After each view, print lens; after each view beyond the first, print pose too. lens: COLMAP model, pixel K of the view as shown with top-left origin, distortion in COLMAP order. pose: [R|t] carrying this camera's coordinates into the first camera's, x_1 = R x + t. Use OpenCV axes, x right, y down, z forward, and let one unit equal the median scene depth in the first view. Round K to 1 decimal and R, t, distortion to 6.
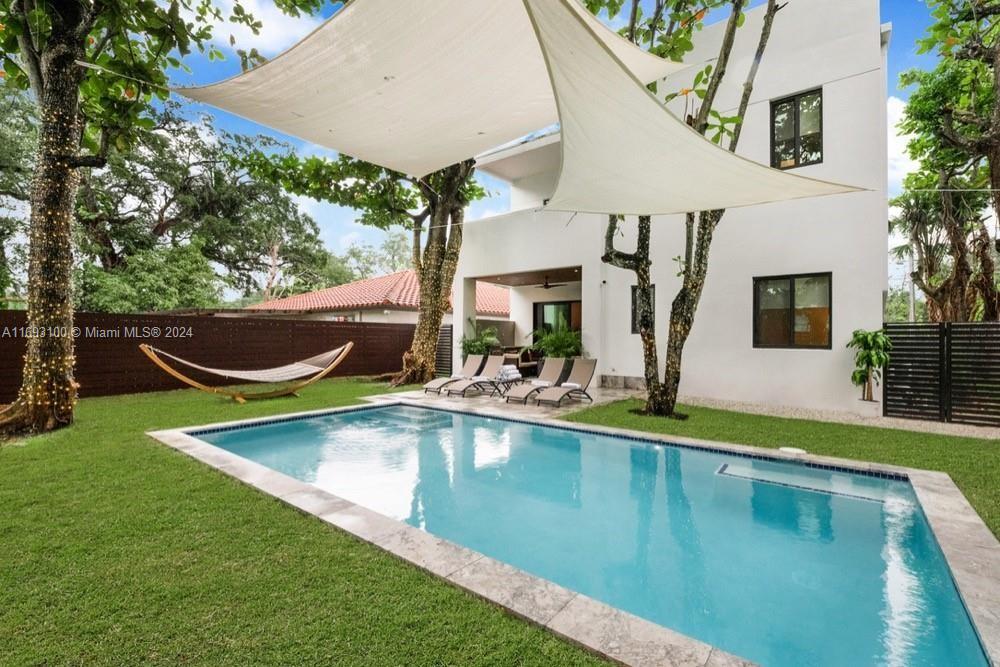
lens RADIAL K [[440.8, 0, 500.8], [0, 440.8, 347.0], [0, 0, 1]] dist [-0.002322, -0.000313]
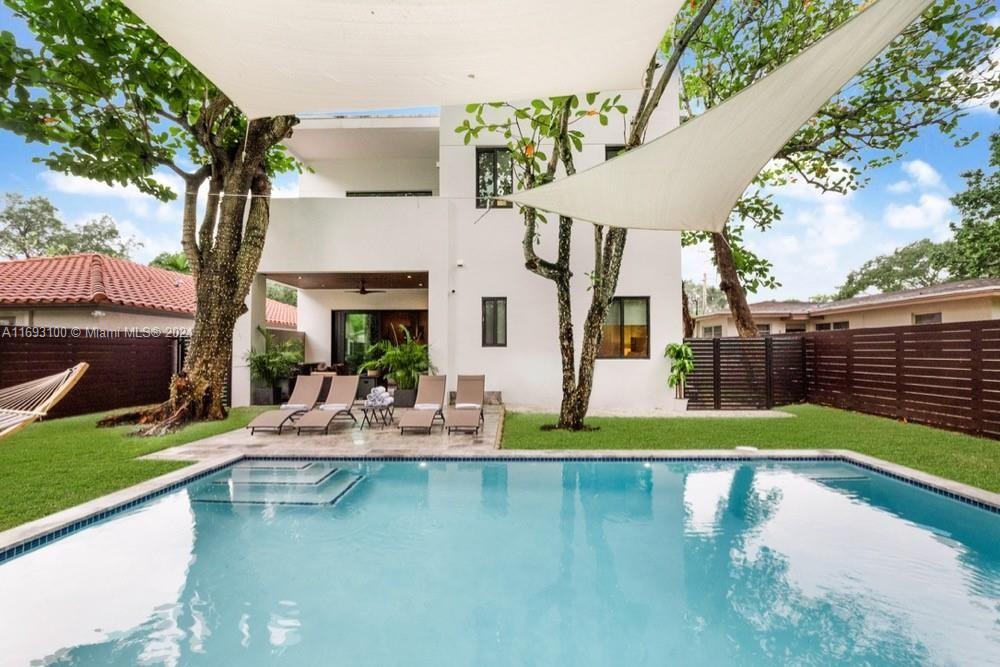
lens RADIAL K [[446.7, 0, 501.0], [0, 446.7, 349.0], [0, 0, 1]] dist [-0.001712, 0.000369]
pose [[0.801087, -0.003867, 0.598536, -0.227288], [0.020751, 0.999557, -0.021316, -0.003665], [-0.598188, 0.029496, 0.800812, 0.173504]]
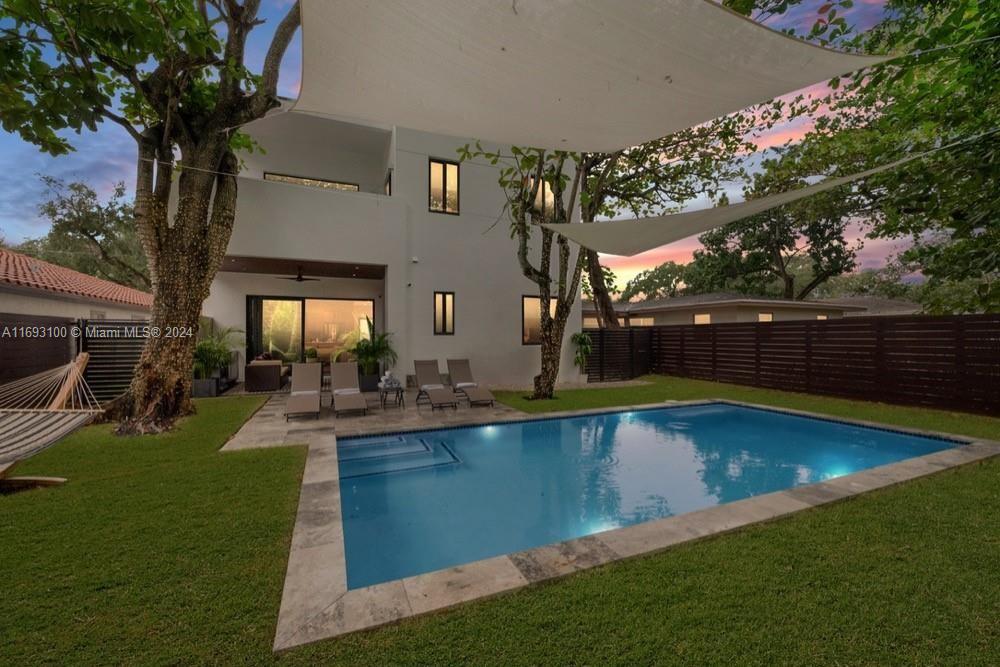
lens RADIAL K [[424.1, 0, 503.2], [0, 424.1, 345.1], [0, 0, 1]] dist [-0.000471, -0.000081]
pose [[0.472570, -0.020632, 0.881052, -0.489138], [0.025061, 0.999636, 0.009967, -0.010550], [-0.880937, 0.017370, 0.472915, 0.313097]]
